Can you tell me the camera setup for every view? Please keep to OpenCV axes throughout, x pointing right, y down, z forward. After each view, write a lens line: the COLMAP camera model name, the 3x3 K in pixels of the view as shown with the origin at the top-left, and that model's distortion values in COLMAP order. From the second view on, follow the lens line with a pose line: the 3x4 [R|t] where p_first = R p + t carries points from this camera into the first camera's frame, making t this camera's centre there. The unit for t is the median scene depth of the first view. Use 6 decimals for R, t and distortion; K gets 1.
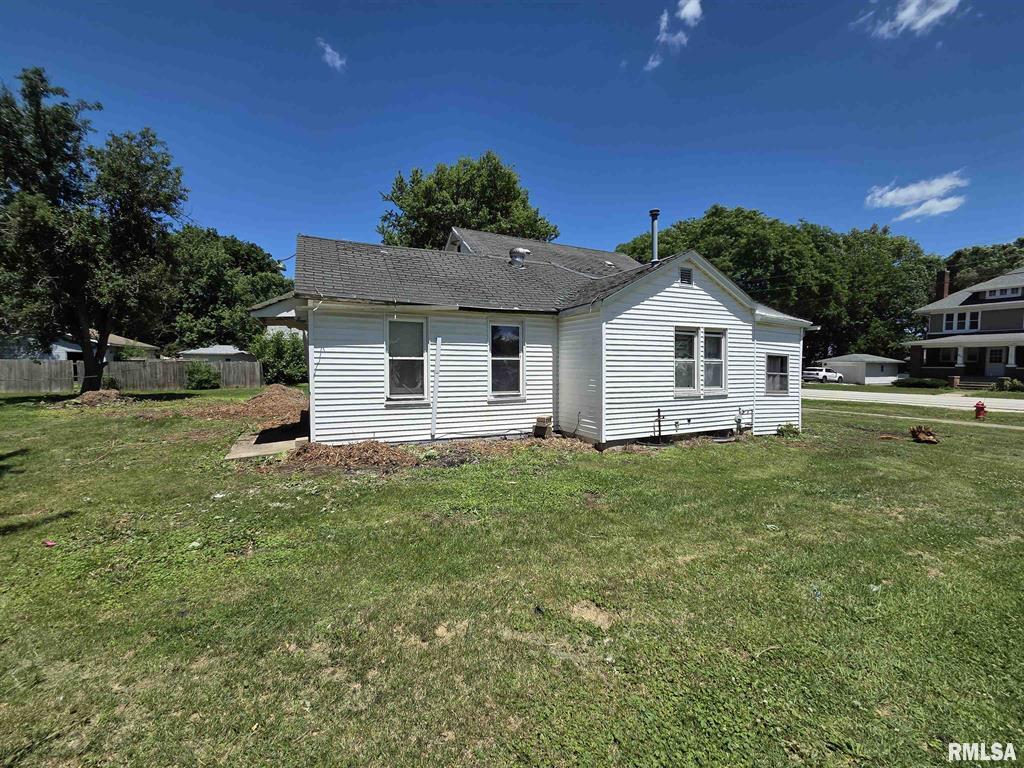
lens RADIAL K [[416.1, 0, 513.8], [0, 416.1, 383.6], [0, 0, 1]] dist [-0.002123, -0.000216]
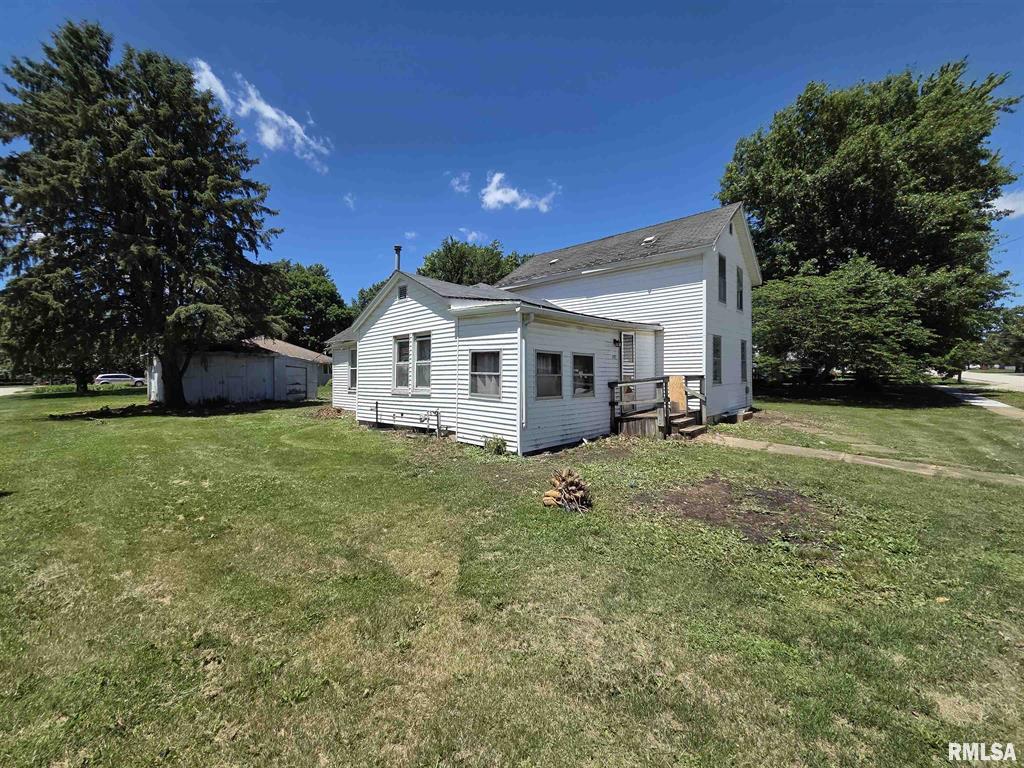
lens RADIAL K [[416.1, 0, 515.3], [0, 416.1, 381.4], [0, 0, 1]] dist [-0.002123, -0.000216]
pose [[0.377472, 0.004263, -0.926011, 1.559161], [-0.021678, 0.999756, -0.004235, -0.006356], [0.925767, 0.021673, 0.377472, 0.815694]]
